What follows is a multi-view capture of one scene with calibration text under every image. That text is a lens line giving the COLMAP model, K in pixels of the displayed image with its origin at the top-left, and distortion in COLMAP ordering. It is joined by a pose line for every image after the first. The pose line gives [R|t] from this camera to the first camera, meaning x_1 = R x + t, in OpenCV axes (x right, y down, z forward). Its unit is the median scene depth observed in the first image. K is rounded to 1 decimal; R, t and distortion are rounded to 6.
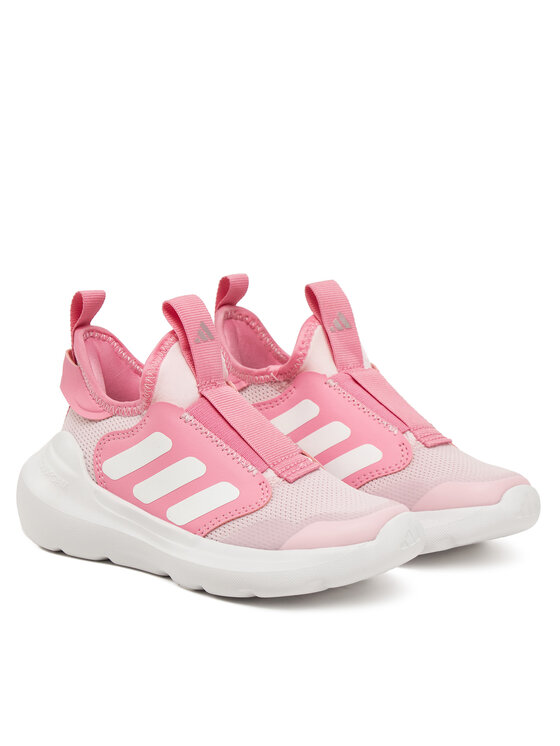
lens RADIAL K [[2189.2, 0, 280.6], [0, 2189.2, 373.2], [0, 0, 1]] dist [-0.044675, 0.000000]
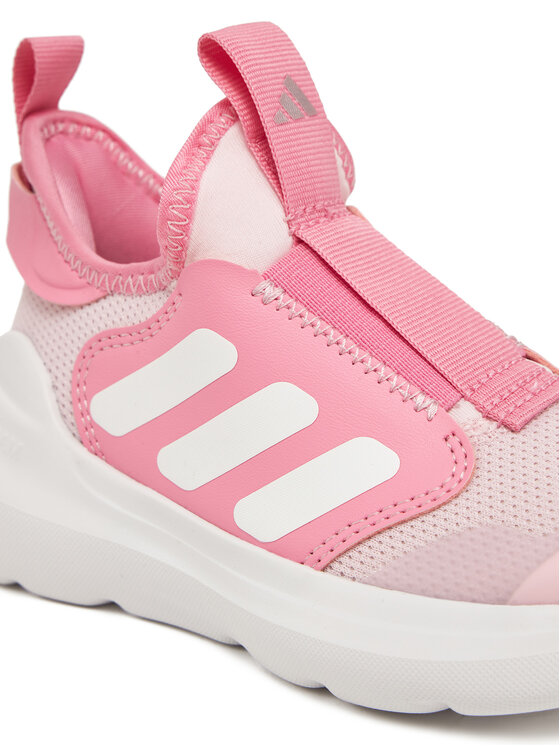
lens RADIAL K [[1769.1, 0, 278.8], [0, 1769.1, 373.8], [0, 0, 1]] dist [-0.240902, 0.000000]
pose [[0.997724, -0.054384, -0.039871, -0.026954], [0.057596, 0.994765, 0.084417, 0.006676], [0.035071, -0.086521, 0.995633, 0.638812]]
